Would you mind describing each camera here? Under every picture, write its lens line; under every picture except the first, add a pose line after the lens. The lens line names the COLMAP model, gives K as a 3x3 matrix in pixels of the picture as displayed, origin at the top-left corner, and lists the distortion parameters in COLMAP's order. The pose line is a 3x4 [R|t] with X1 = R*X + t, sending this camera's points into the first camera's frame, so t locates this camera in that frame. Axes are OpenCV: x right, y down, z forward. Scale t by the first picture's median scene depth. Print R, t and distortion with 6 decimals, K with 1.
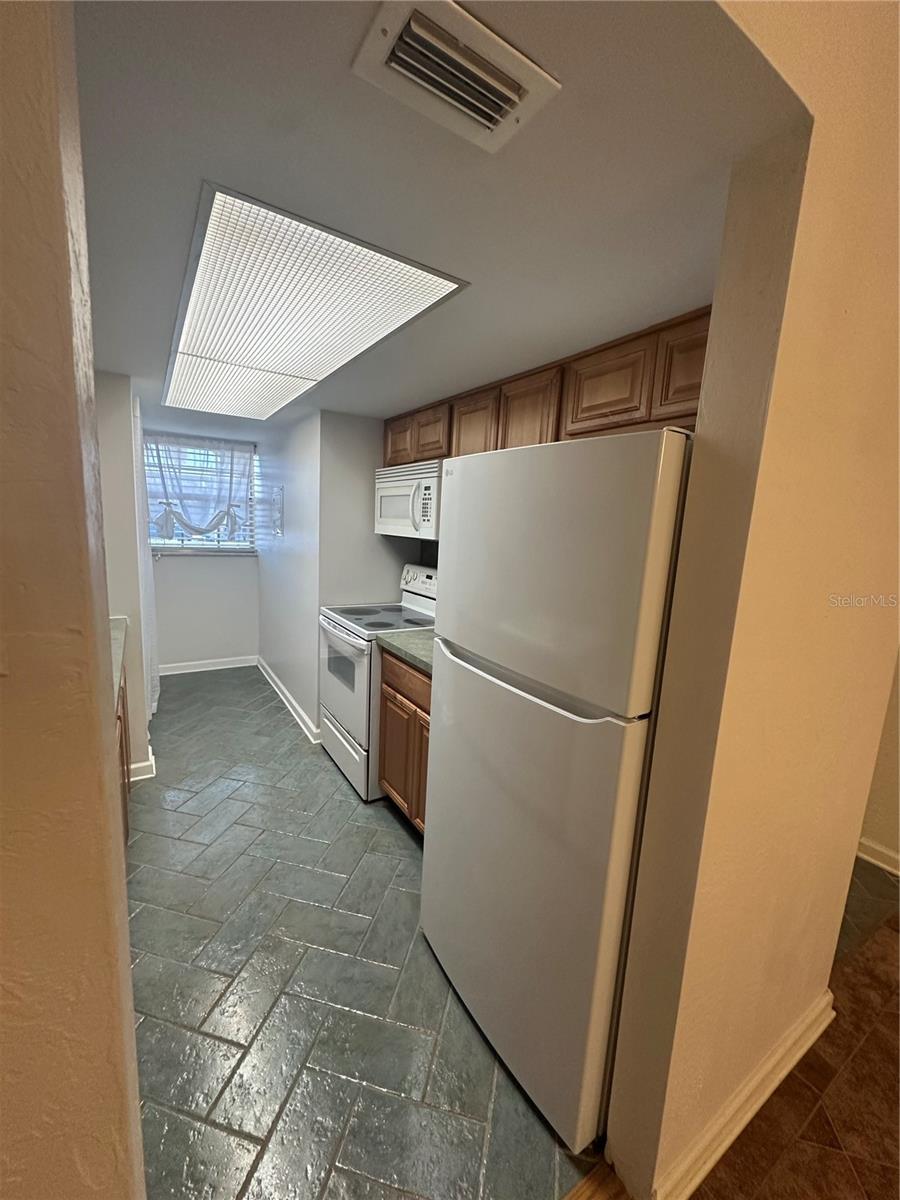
lens RADIAL K [[480.1, 0, 450.9], [0, 480.1, 598.7], [0, 0, 1]] dist [0.000298, 0.000102]
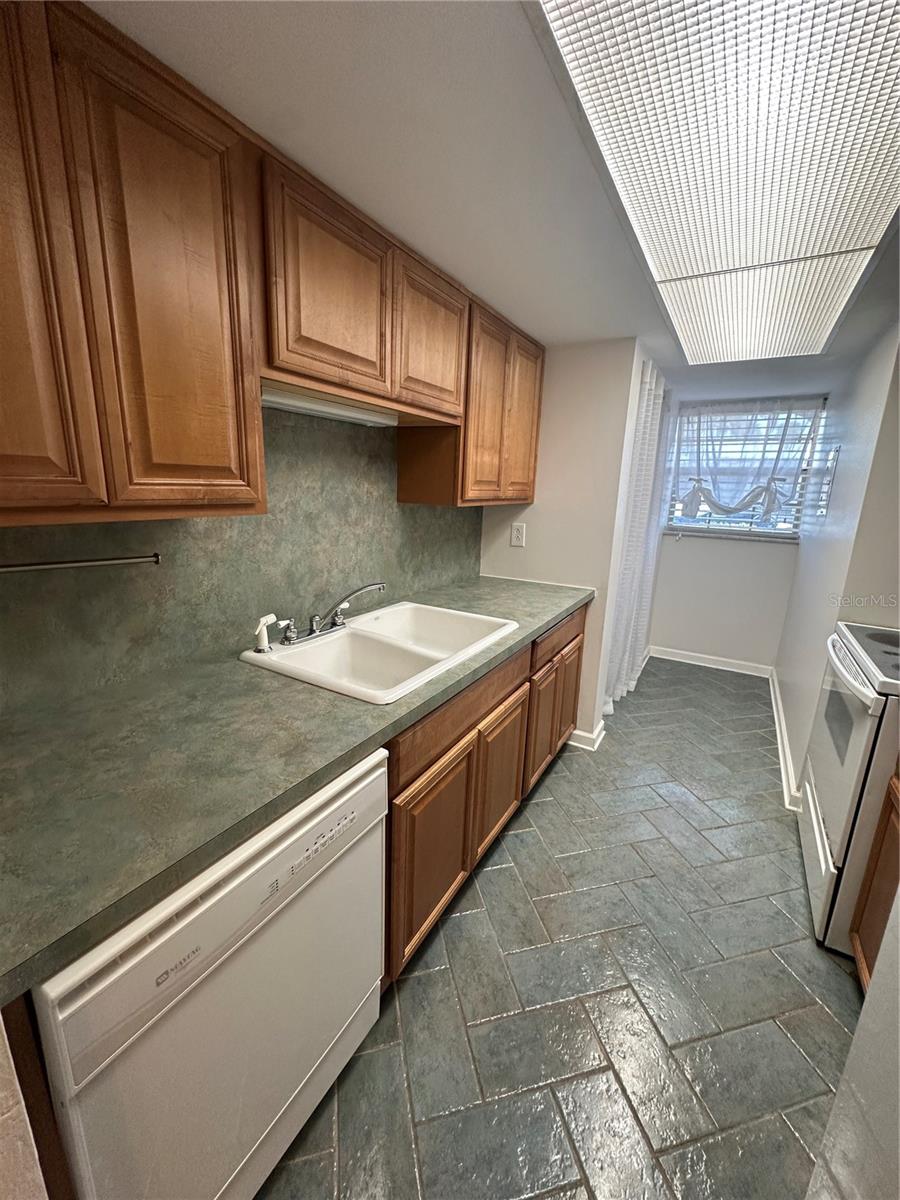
lens RADIAL K [[480.1, 0, 450.9], [0, 480.1, 598.7], [0, 0, 1]] dist [0.000298, 0.000102]
pose [[0.451946, 0.170007, -0.875695, 0.045836], [-0.148476, 0.982314, 0.114078, -0.007382], [0.879602, 0.078463, 0.469195, 0.161775]]
